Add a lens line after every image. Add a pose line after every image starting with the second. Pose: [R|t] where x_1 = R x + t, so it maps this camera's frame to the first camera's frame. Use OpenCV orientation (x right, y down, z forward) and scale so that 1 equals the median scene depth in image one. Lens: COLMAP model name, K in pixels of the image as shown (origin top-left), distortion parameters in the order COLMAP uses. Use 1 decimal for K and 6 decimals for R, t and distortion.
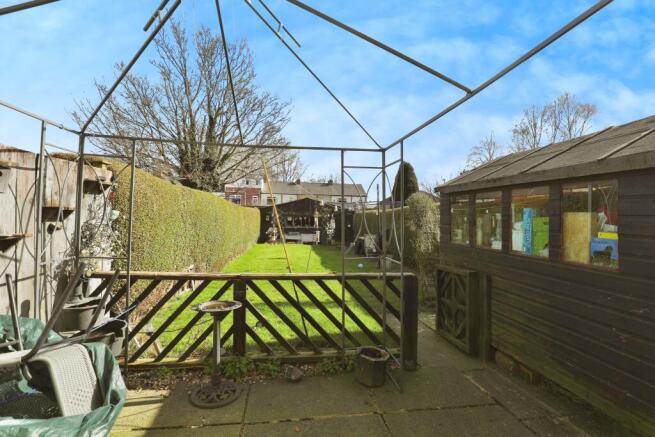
lens RADIAL K [[302.5, 0, 328.0], [0, 302.5, 218.7], [0, 0, 1]] dist [-0.000886, -0.000182]
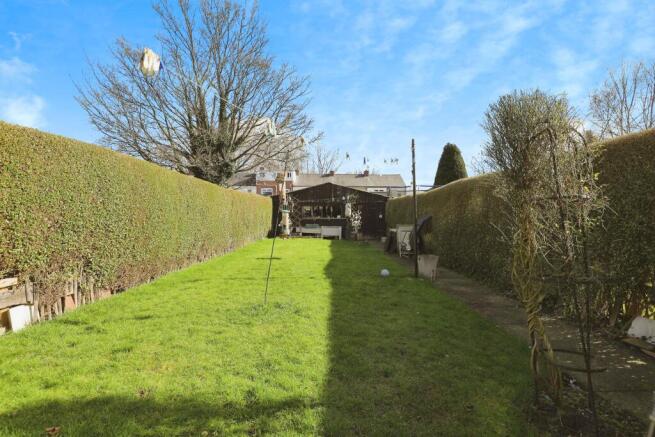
lens RADIAL K [[302.5, 0, 327.2], [0, 302.5, 214.6], [0, 0, 1]] dist [-0.000886, -0.000182]
pose [[0.991057, -0.010018, -0.133065, 0.037386], [0.010250, 0.999947, 0.001055, 0.016933], [0.133048, -0.002409, 0.991107, 0.184948]]
